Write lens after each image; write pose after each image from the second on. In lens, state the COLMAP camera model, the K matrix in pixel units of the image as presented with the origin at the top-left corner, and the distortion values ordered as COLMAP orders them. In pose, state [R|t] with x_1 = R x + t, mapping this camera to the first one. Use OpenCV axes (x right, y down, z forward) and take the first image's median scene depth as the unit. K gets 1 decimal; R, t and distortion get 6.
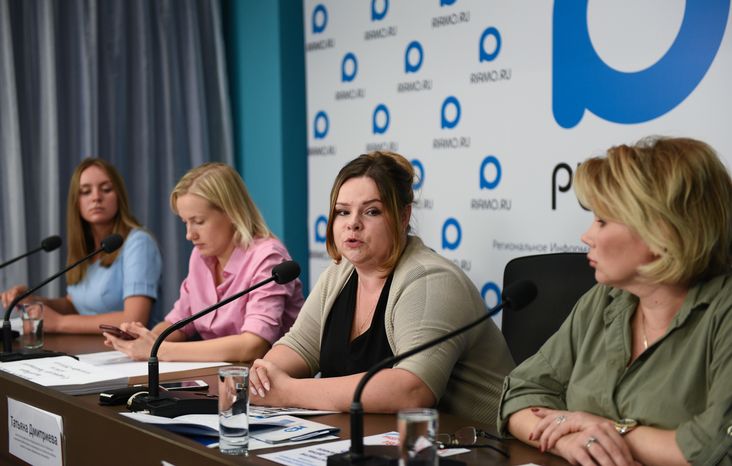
lens RADIAL K [[1315.5, 0, 359.5], [0, 1315.5, 234.4], [0, 0, 1]] dist [0.191219, 0.000000]
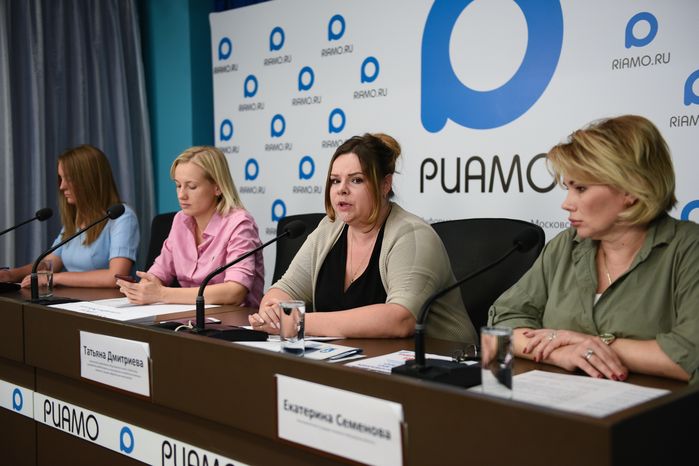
lens RADIAL K [[938.8, 0, 348.2], [0, 938.8, 229.2], [0, 0, 1]] dist [0.133948, 0.000000]
pose [[0.979233, -0.000113, 0.202738, -0.148455], [0.000710, 0.999996, -0.002875, 0.025792], [-0.202737, 0.002959, 0.979229, 0.096150]]
